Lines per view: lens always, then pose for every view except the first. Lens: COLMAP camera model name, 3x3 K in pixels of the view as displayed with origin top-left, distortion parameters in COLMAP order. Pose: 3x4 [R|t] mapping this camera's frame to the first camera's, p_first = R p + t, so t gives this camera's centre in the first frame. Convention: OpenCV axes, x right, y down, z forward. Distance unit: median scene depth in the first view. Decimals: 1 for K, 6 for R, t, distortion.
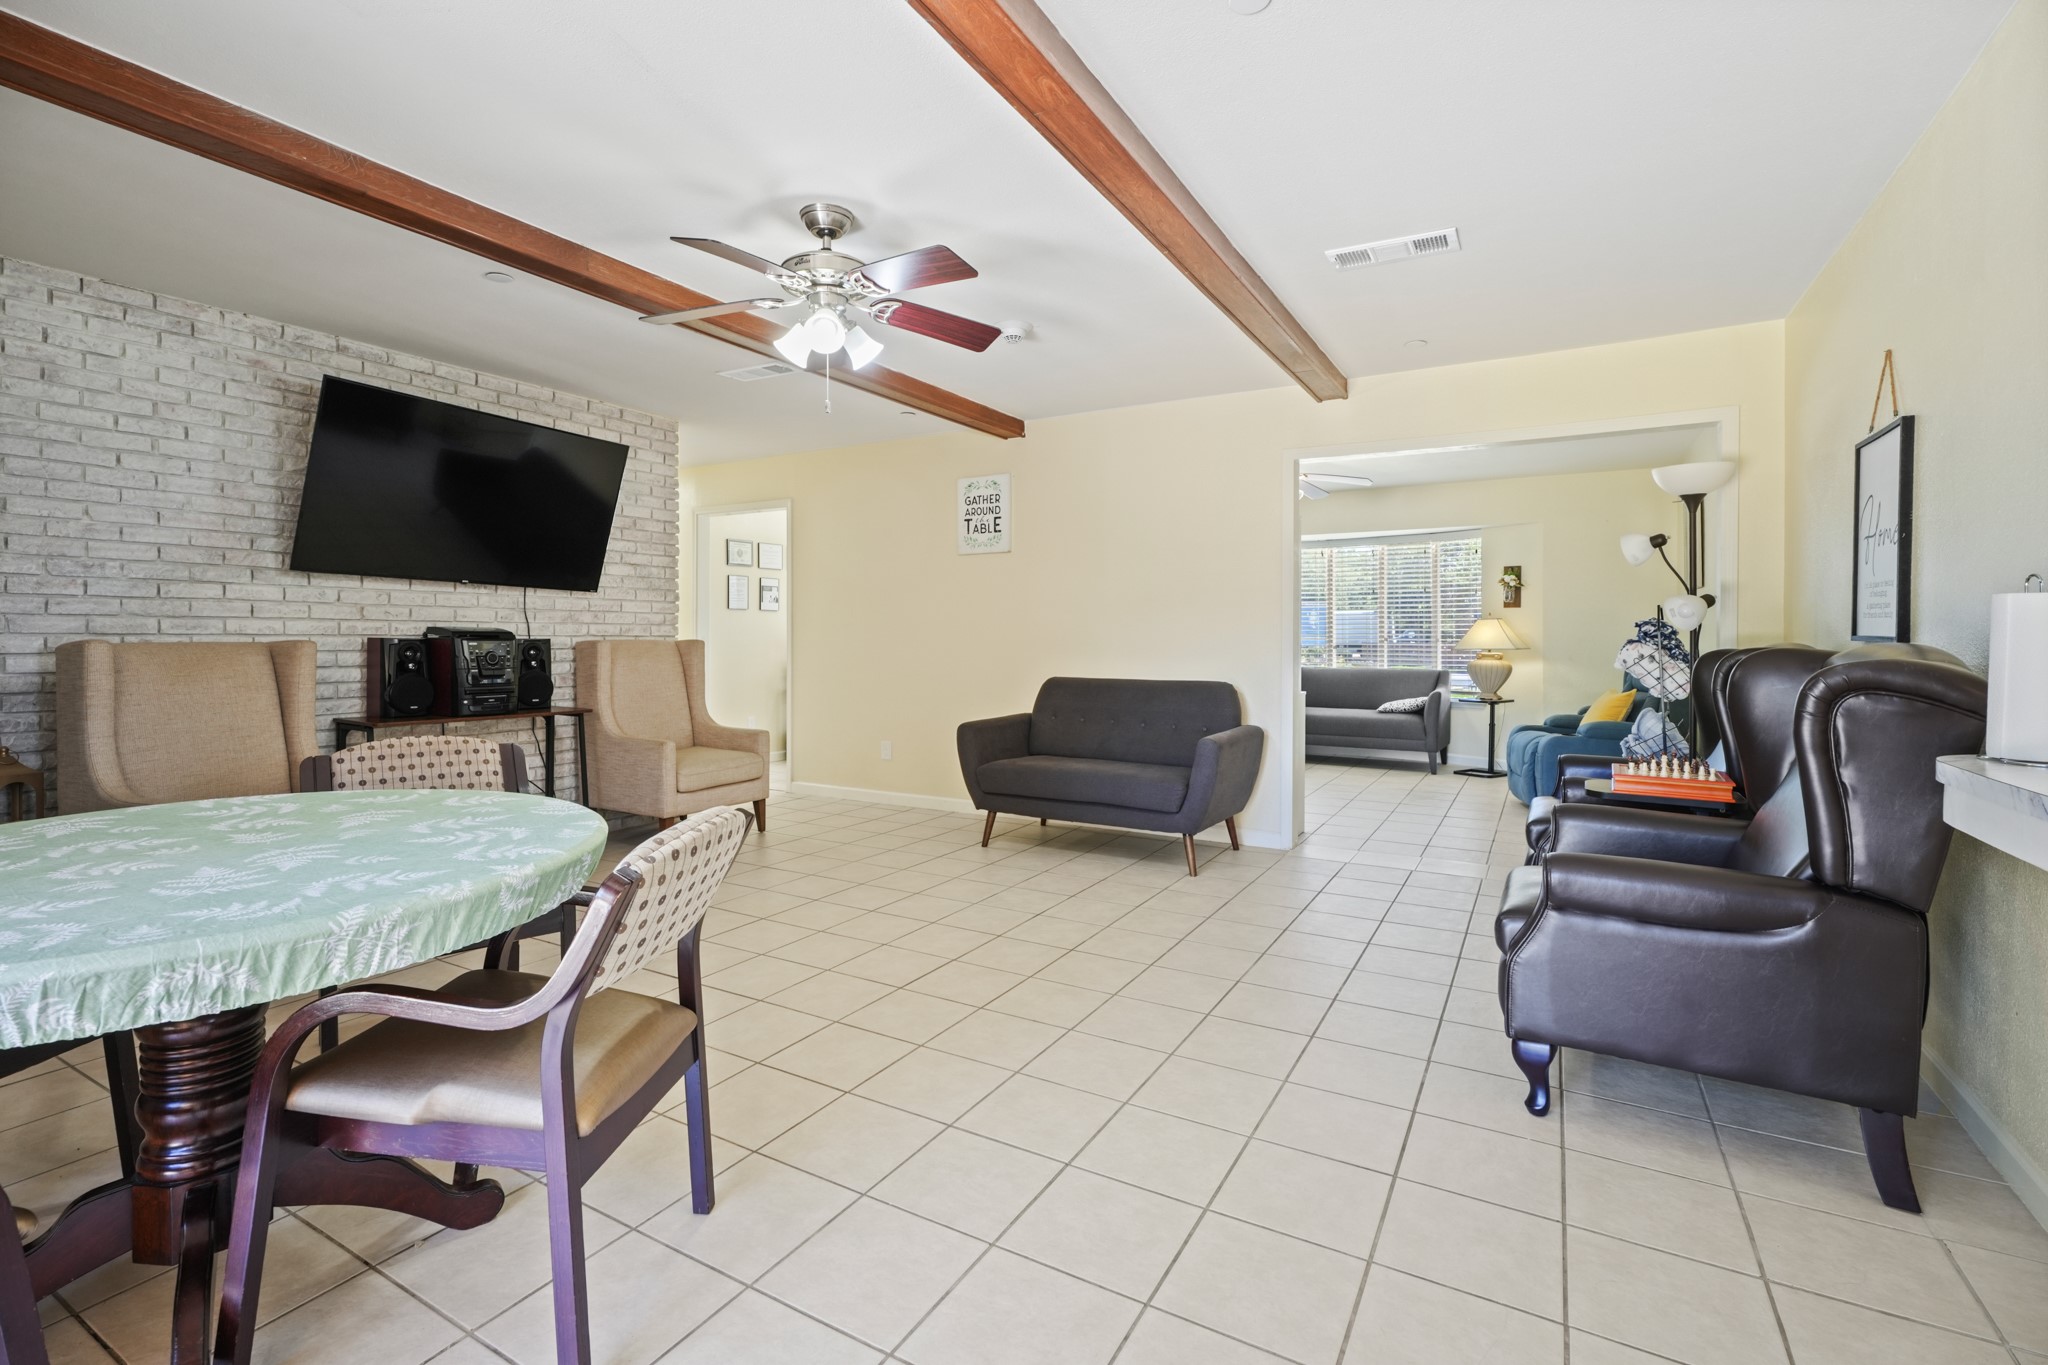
lens RADIAL K [[919.2, 0, 1033.9], [0, 919.2, 650.1], [0, 0, 1]] dist [-0.002534, -0.000710]
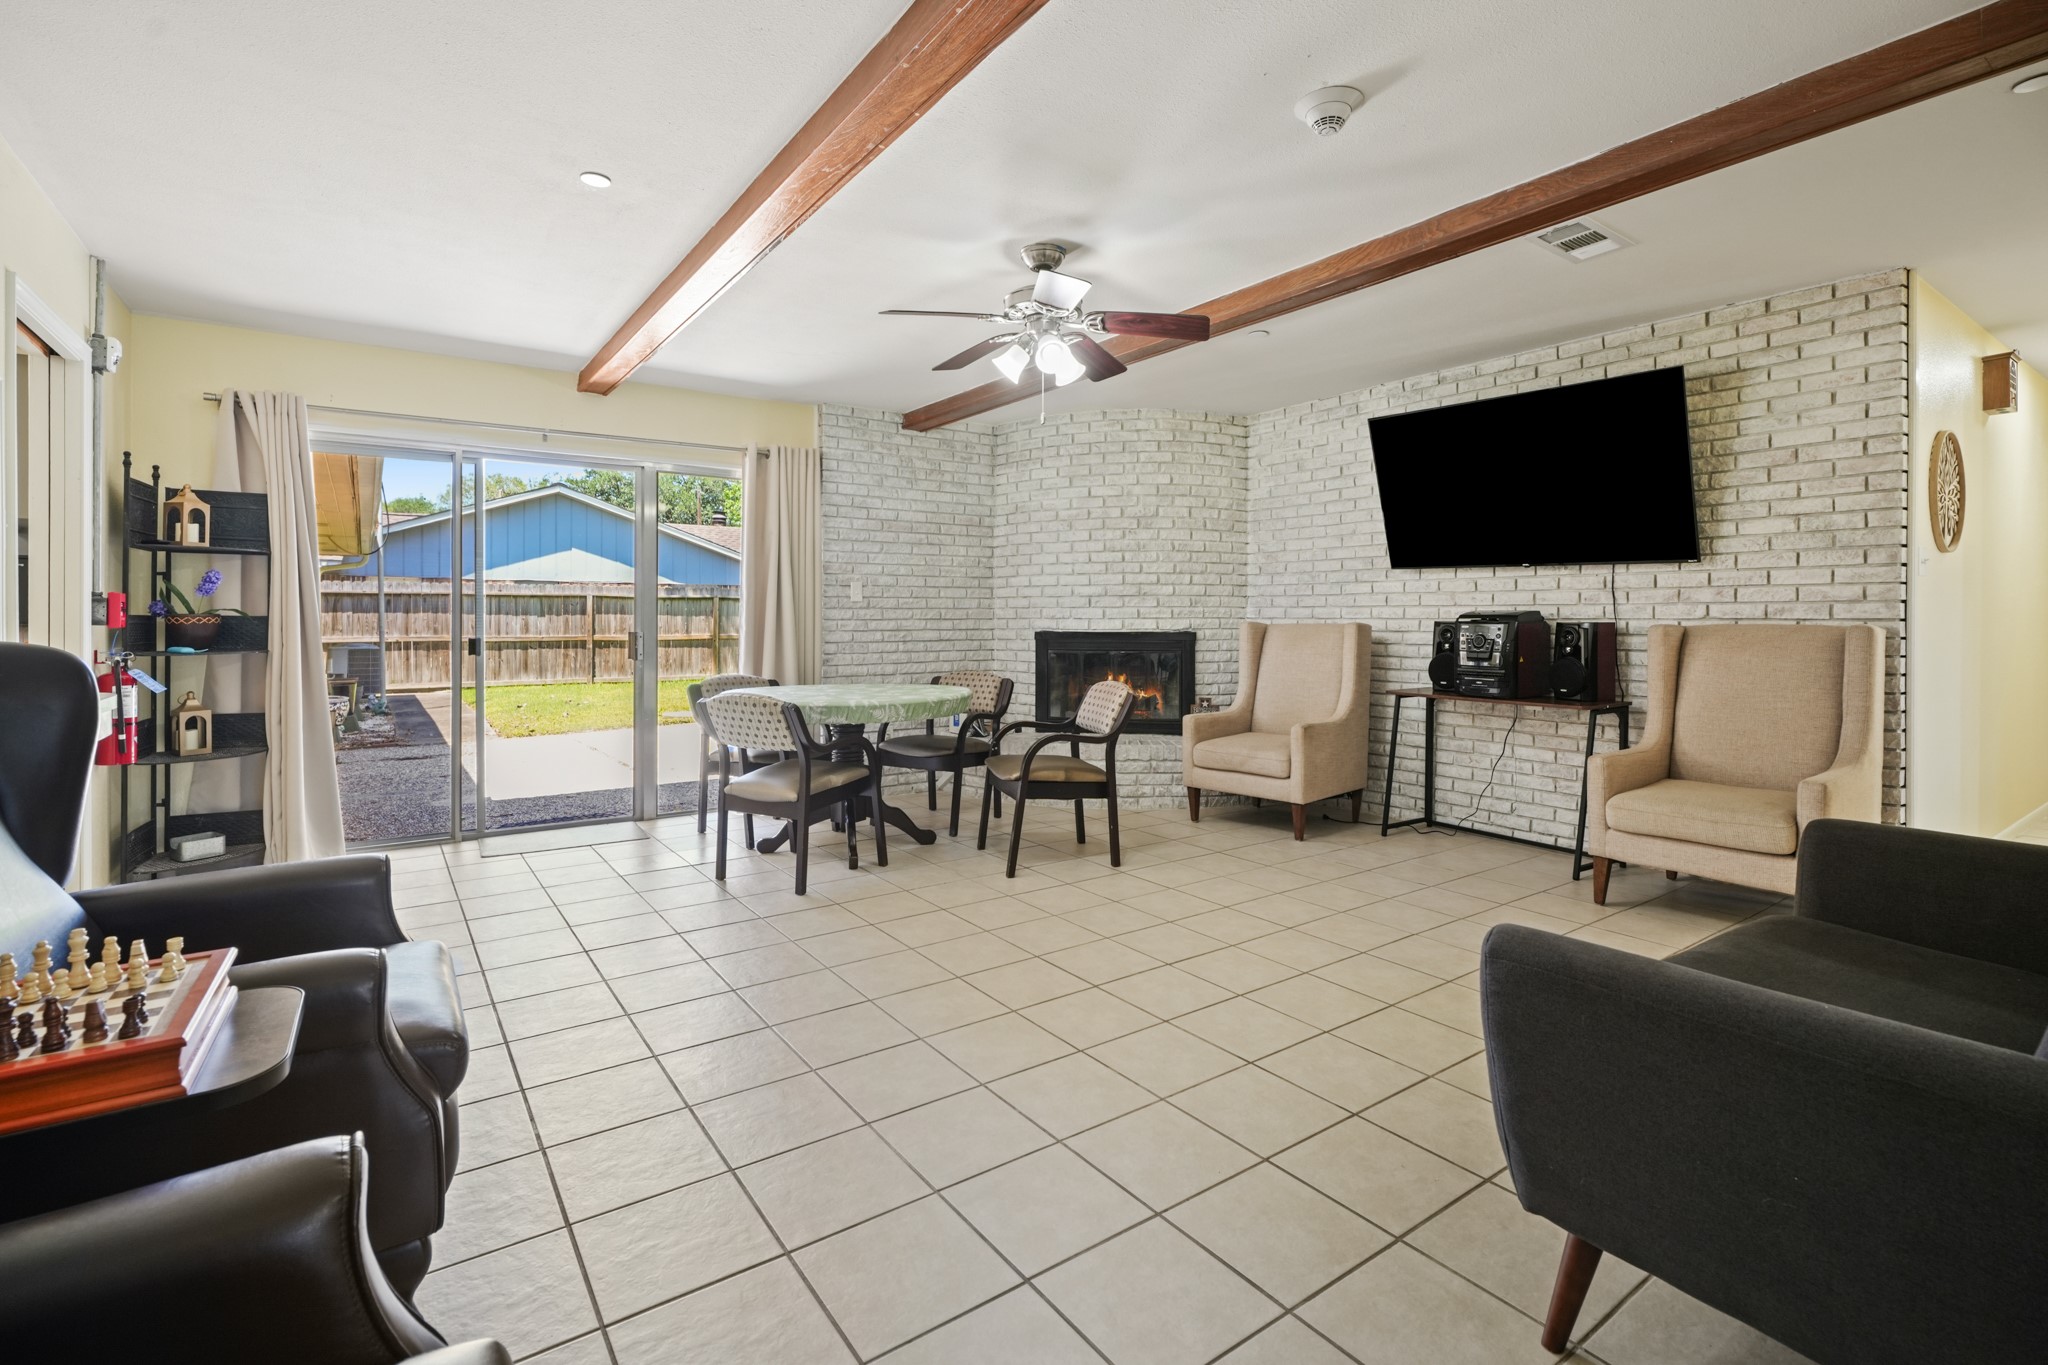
lens RADIAL K [[919.2, 0, 1002.6], [0, 919.2, 635.9], [0, 0, 1]] dist [-0.002534, -0.000710]
pose [[-0.436966, 0.013477, -0.899377, 0.536369], [-0.016435, 0.999601, 0.022964, -0.011253], [0.899328, 0.024816, -0.436570, 0.940116]]
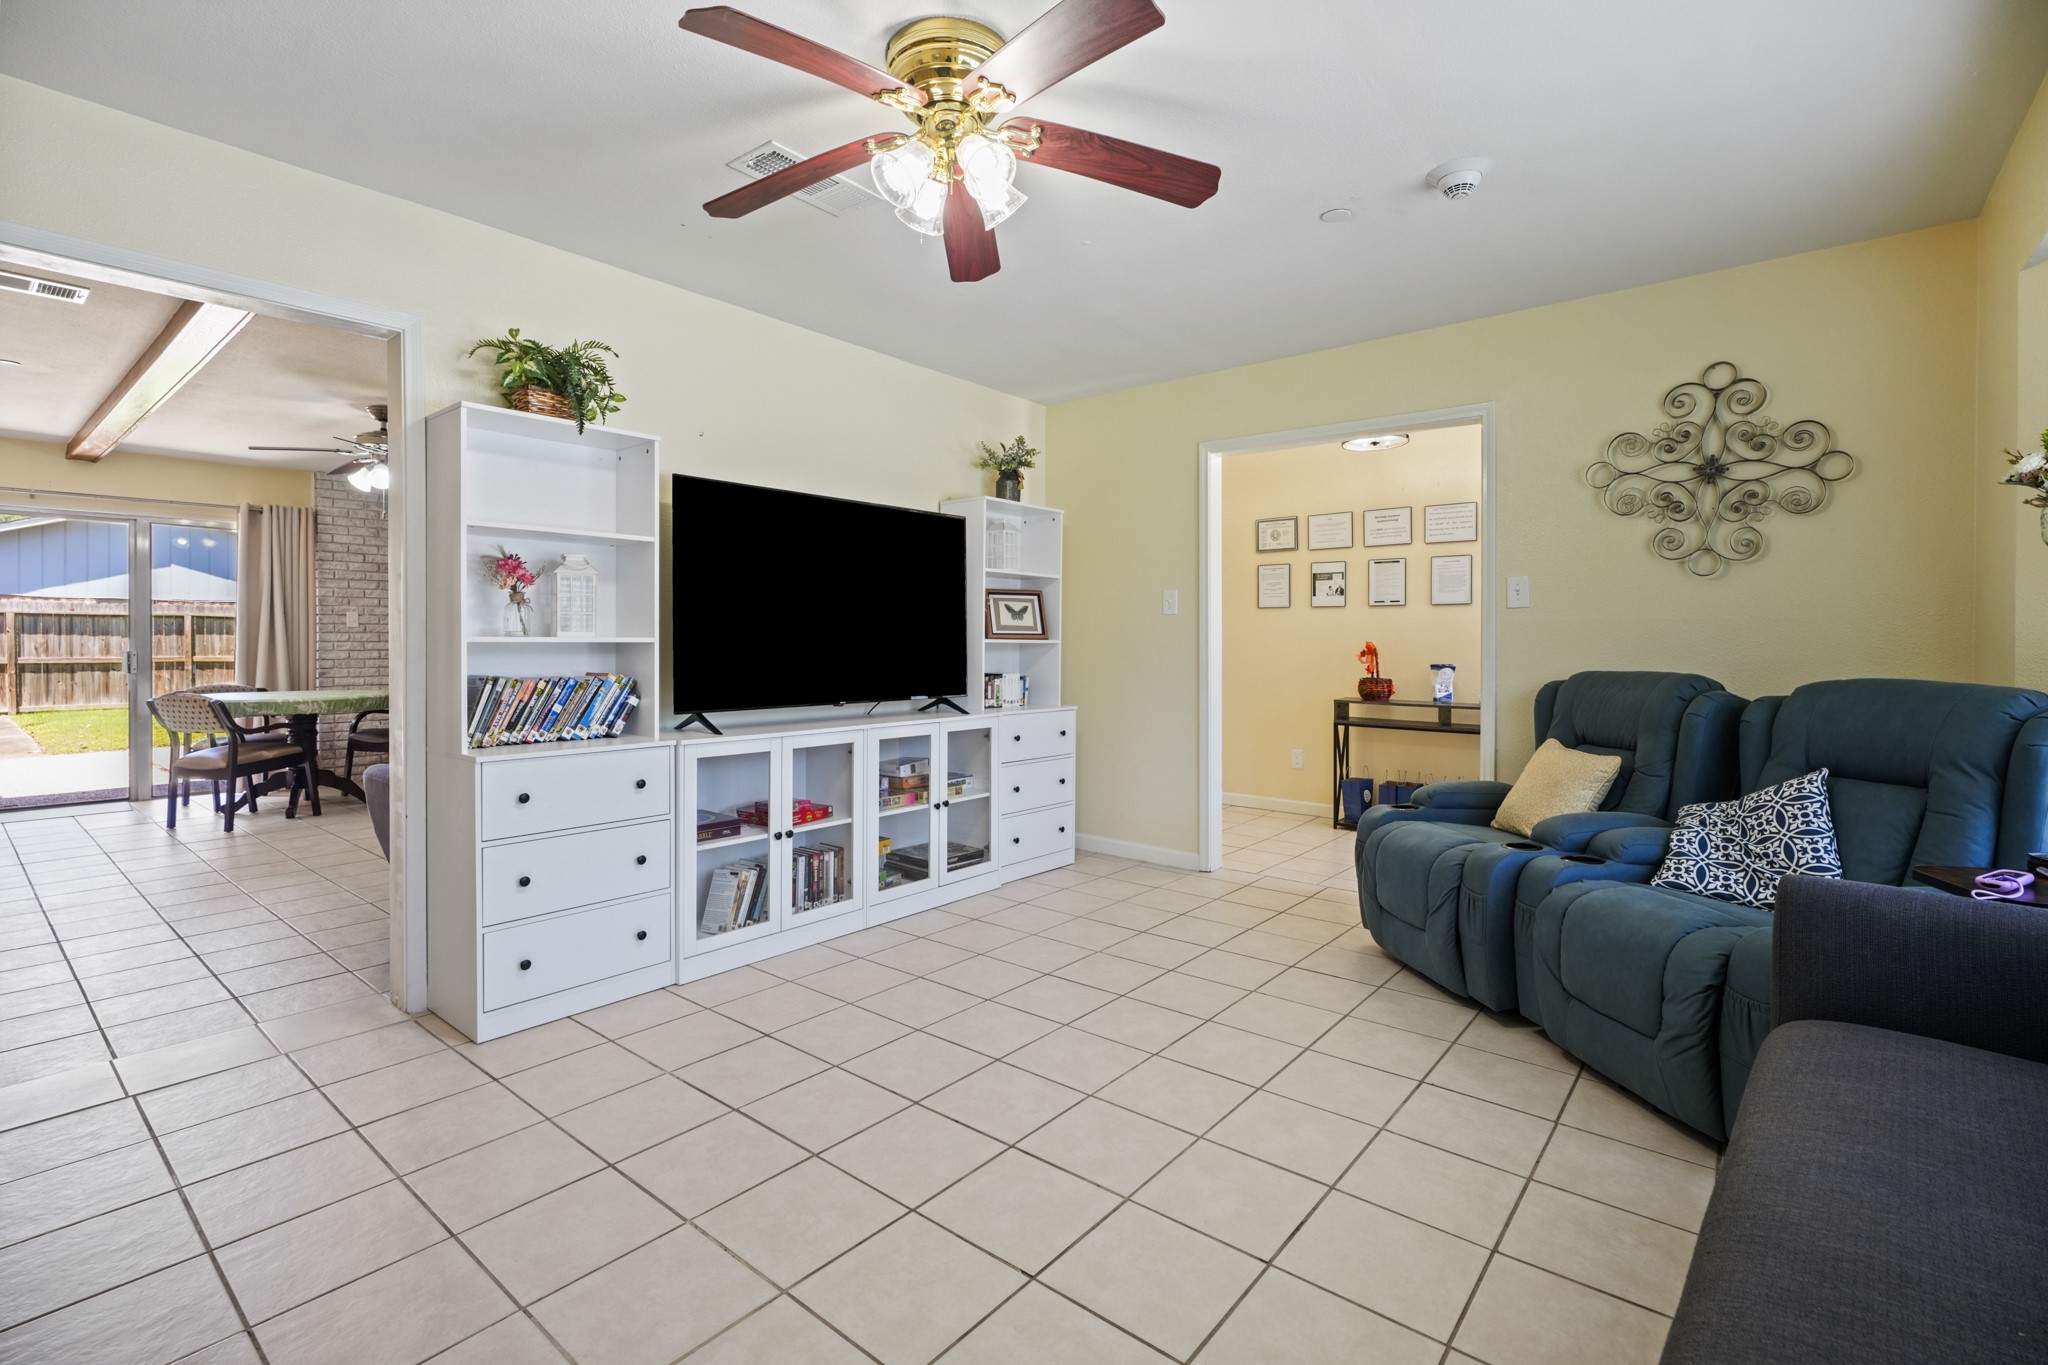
lens RADIAL K [[919.2, 0, 1028.0], [0, 919.2, 665.8], [0, 0, 1]] dist [-0.002534, -0.000710]
pose [[-0.177406, 0.026670, -0.983776, 0.833199], [-0.016812, 0.999405, 0.030125, -0.025472], [0.983994, 0.021884, -0.176852, 1.592499]]
